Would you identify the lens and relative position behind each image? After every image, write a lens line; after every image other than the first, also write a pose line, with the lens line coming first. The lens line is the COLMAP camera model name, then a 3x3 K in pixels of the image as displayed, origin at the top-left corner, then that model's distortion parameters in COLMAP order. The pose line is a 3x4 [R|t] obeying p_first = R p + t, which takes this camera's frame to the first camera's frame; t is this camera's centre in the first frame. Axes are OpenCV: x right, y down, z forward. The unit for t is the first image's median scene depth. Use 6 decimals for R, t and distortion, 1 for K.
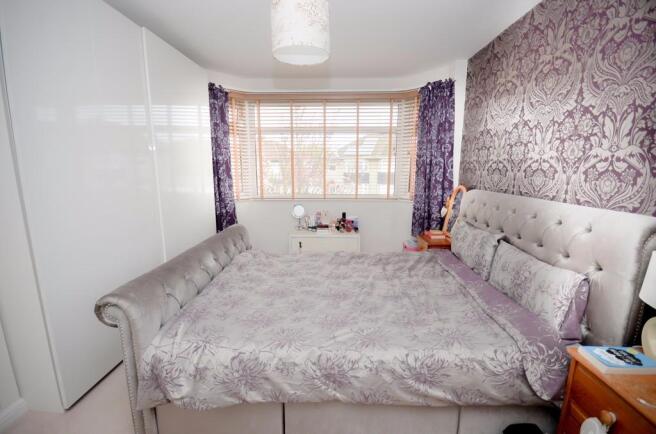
lens RADIAL K [[290.1, 0, 327.0], [0, 290.1, 220.2], [0, 0, 1]] dist [0.019349, -0.013219]
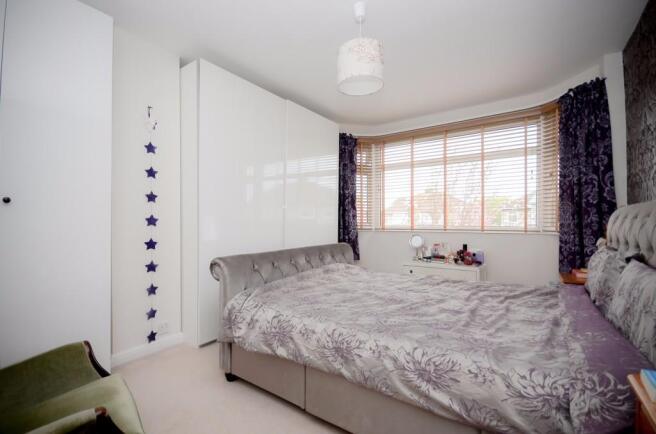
lens RADIAL K [[290.1, 0, 327.0], [0, 290.1, 220.2], [0, 0, 1]] dist [0.019349, -0.013219]
pose [[0.839287, -0.002465, -0.543683, 0.283783], [-0.097928, 0.982949, -0.155630, 0.123724], [0.534797, 0.183860, 0.824735, 0.008503]]
